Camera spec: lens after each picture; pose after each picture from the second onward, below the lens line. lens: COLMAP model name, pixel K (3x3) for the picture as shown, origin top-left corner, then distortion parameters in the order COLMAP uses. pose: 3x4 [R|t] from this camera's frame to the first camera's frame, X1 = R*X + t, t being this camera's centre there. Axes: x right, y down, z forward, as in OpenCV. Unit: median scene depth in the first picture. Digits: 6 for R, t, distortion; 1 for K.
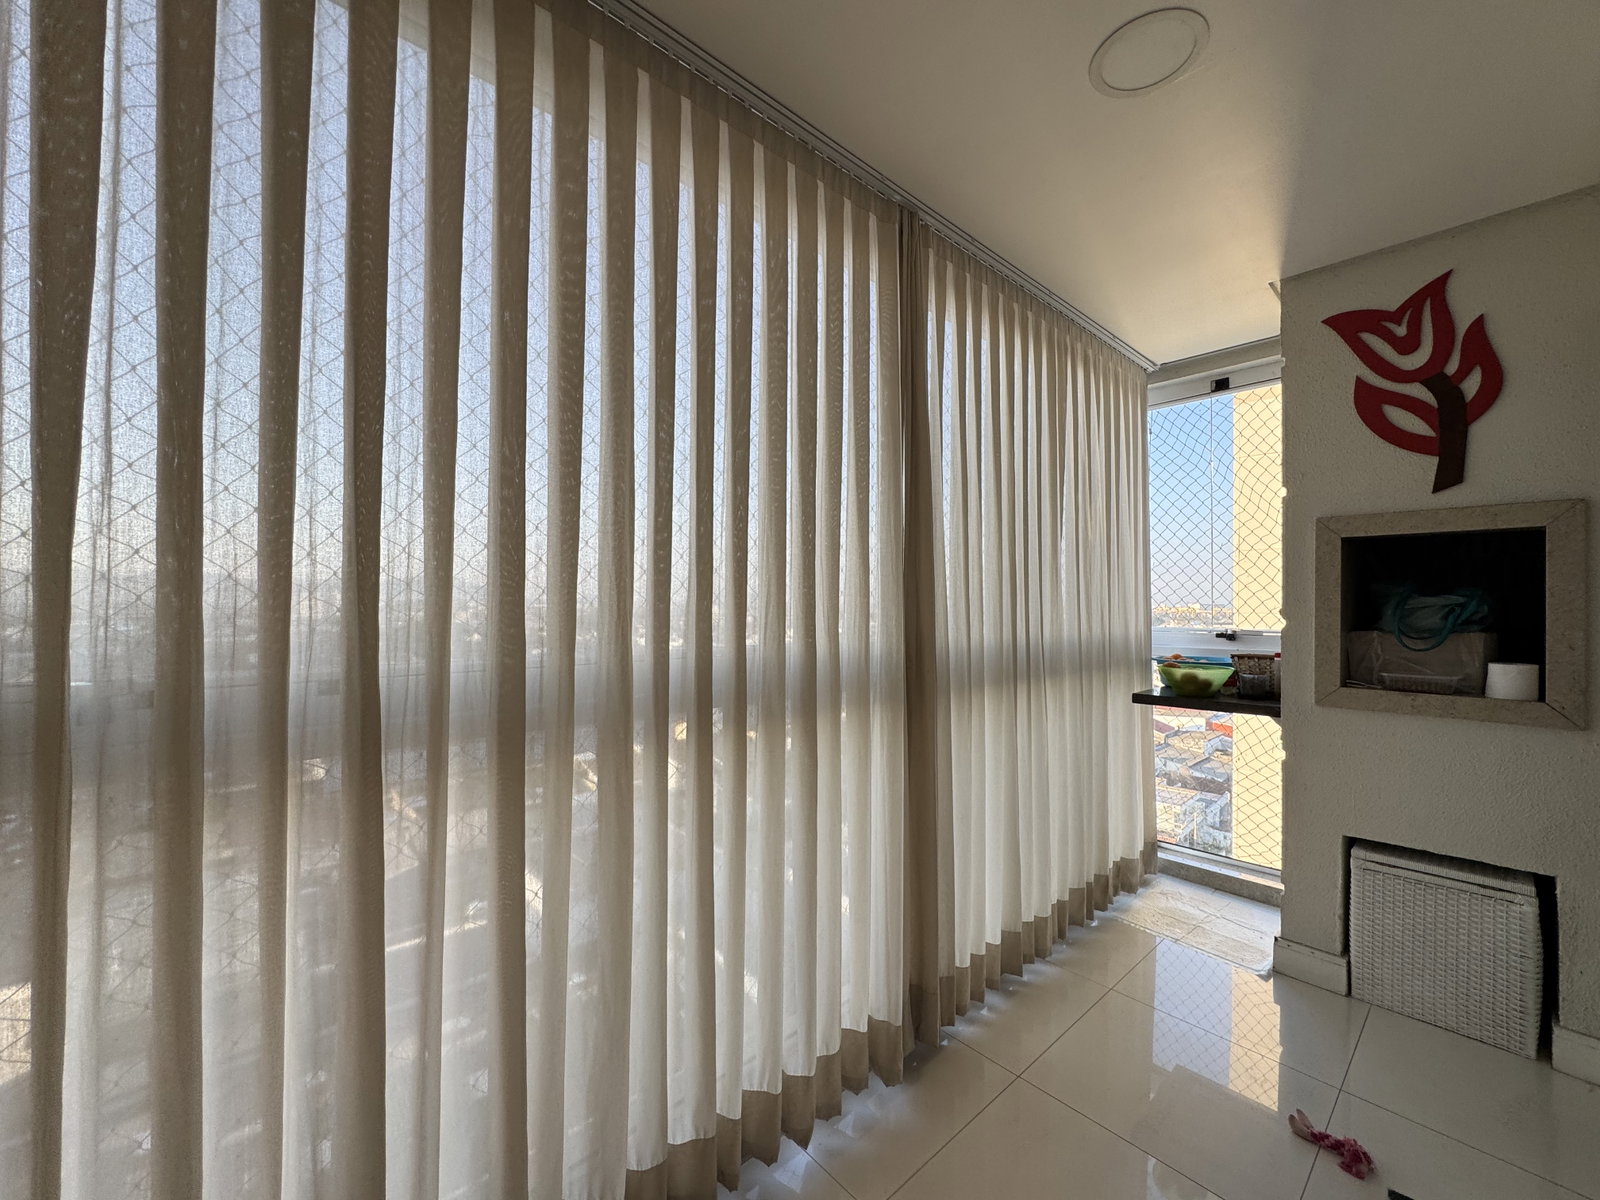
lens RADIAL K [[638.9, 0, 800.0], [0, 638.9, 600.0], [0, 0, 1]] dist [-0.009188, 0.000096]
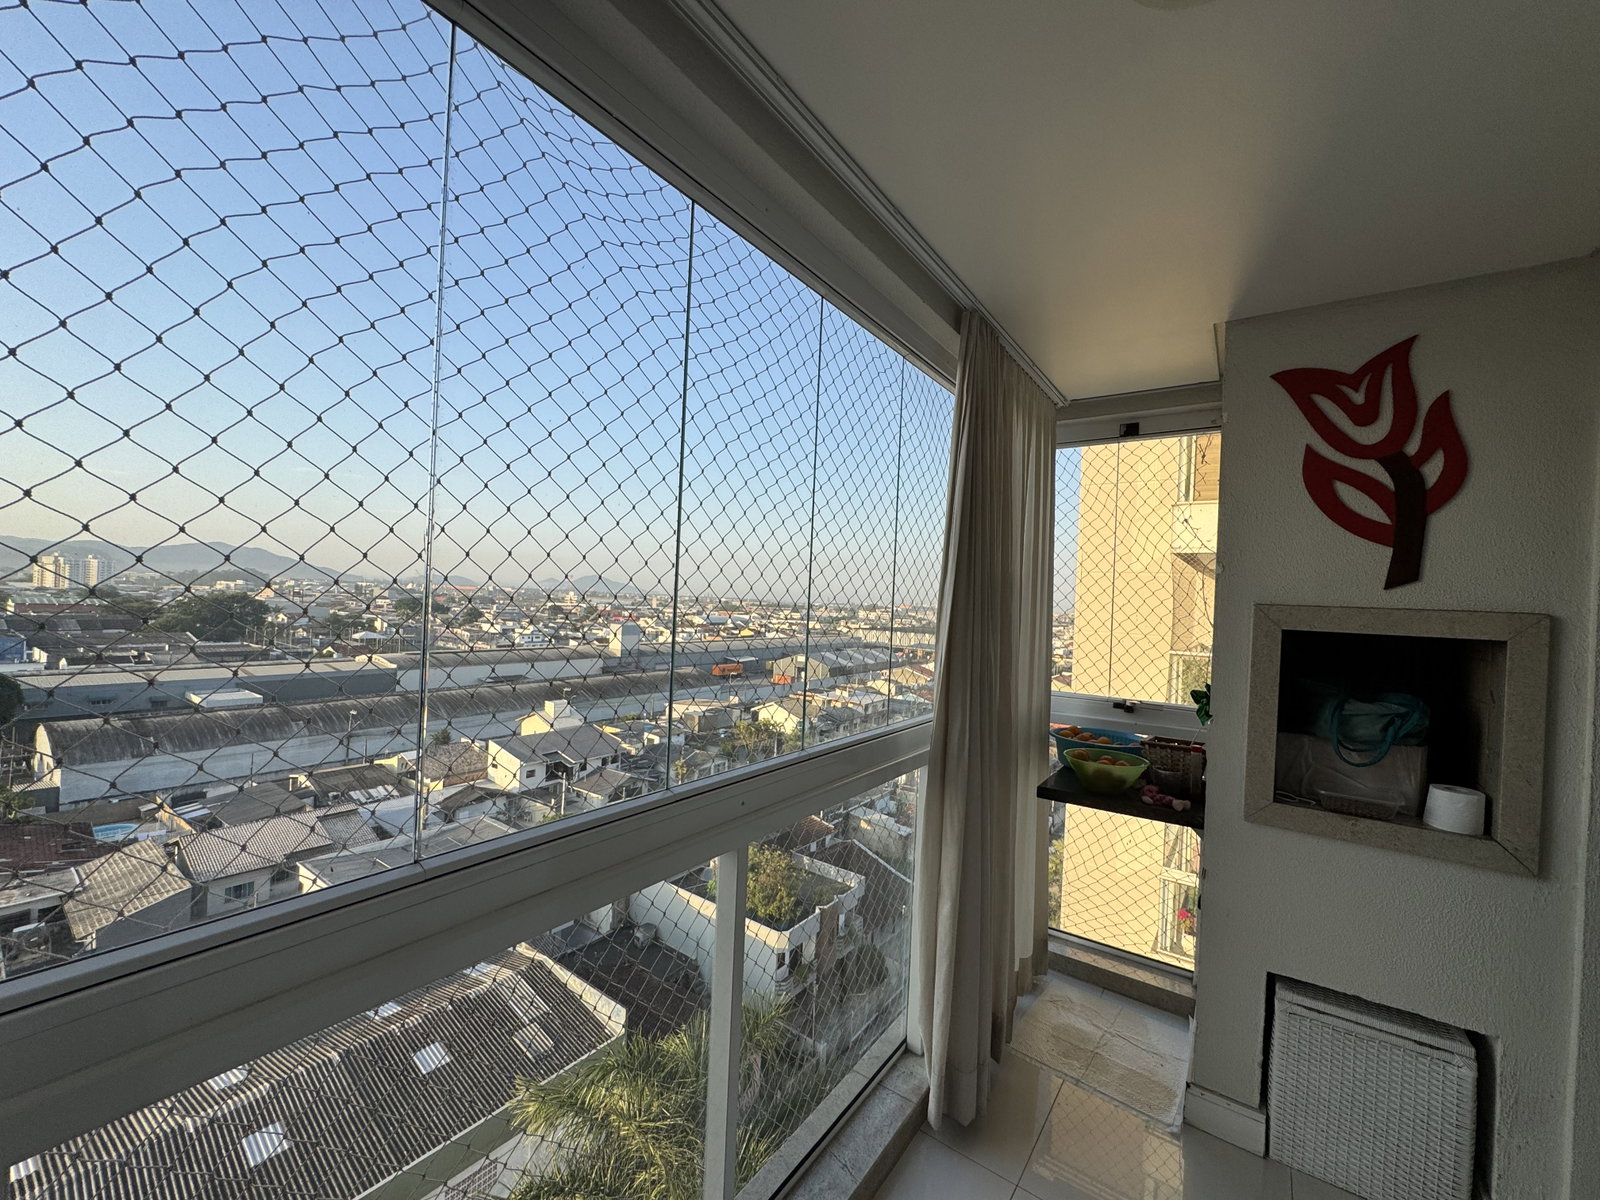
lens RADIAL K [[638.9, 0, 800.0], [0, 638.9, 600.0], [0, 0, 1]] dist [-0.009188, 0.000096]
pose [[0.976930, 0.038104, 0.210133, 0.029246], [-0.040727, 0.999137, 0.008170, -0.123062], [-0.209640, -0.016540, 0.977639, 0.302639]]
